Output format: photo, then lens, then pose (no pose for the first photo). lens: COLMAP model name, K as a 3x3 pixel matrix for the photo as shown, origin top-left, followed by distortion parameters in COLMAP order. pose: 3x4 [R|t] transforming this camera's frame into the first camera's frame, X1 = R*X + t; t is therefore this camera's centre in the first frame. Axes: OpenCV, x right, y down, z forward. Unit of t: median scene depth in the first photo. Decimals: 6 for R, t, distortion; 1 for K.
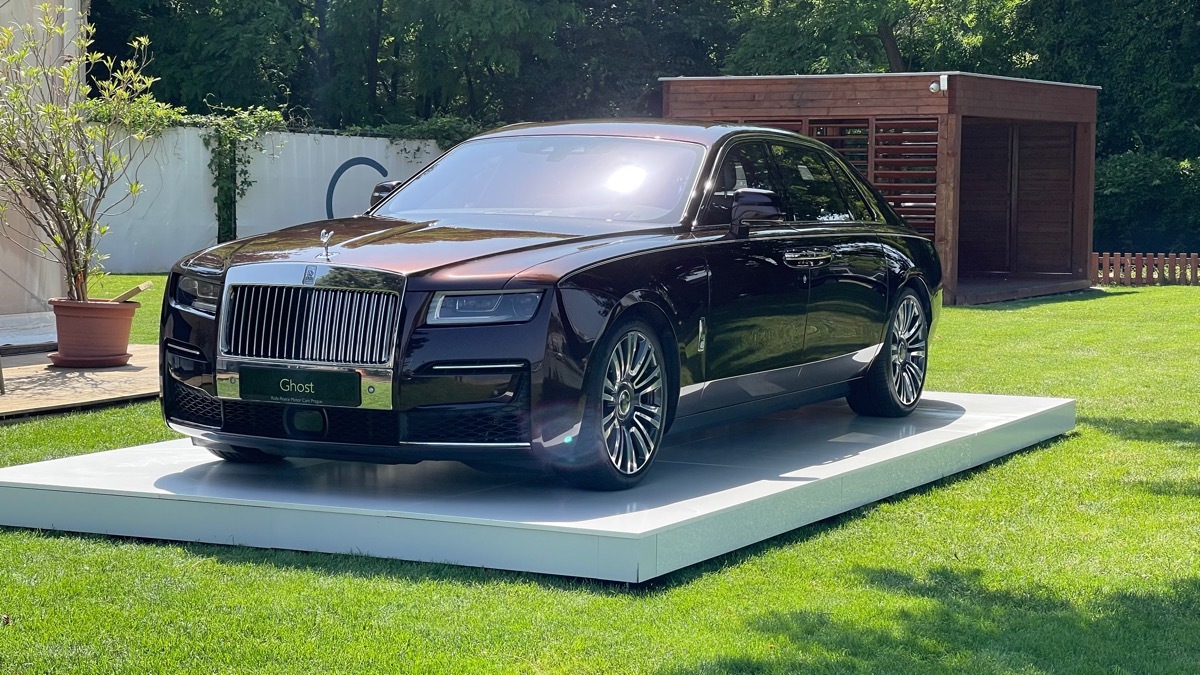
lens RADIAL K [[2146.6, 0, 598.0], [0, 2146.6, 336.6], [0, 0, 1]] dist [0.199966, 0.000000]
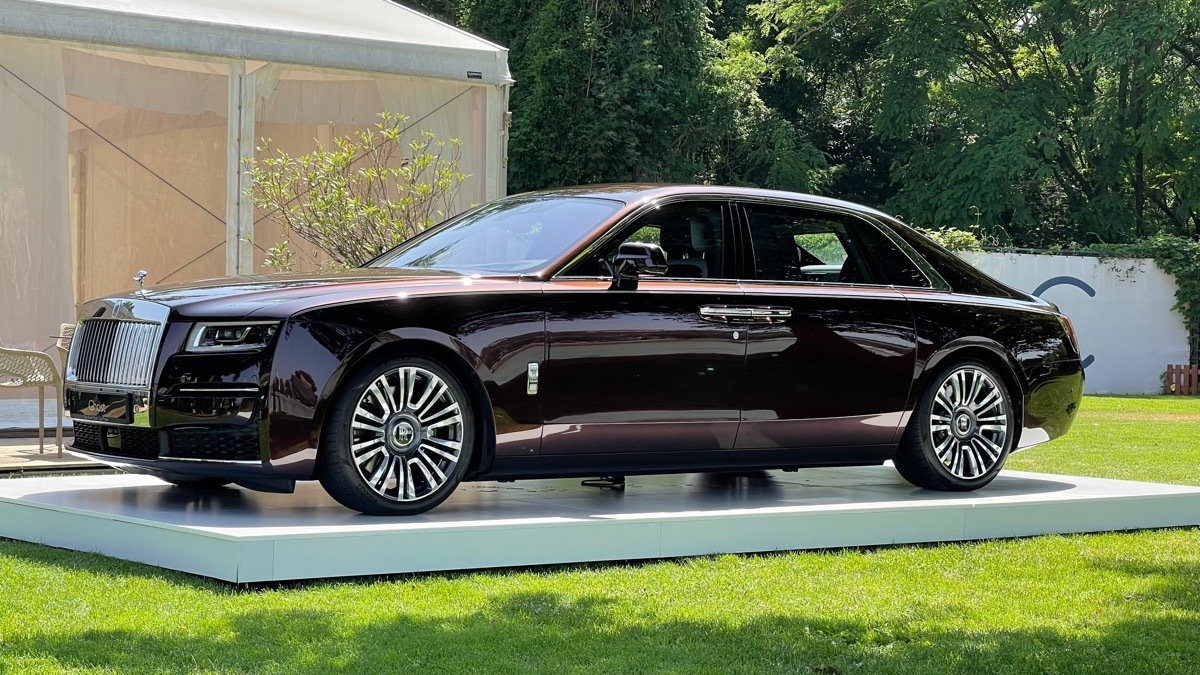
lens RADIAL K [[2146.6, 0, 600.6], [0, 2146.6, 334.9], [0, 0, 1]] dist [0.199966, 0.000000]
pose [[0.893514, 0.006863, -0.448983, 0.422865], [-0.037660, 0.997506, -0.059699, 0.030581], [0.447453, 0.070250, 0.891544, 0.069300]]
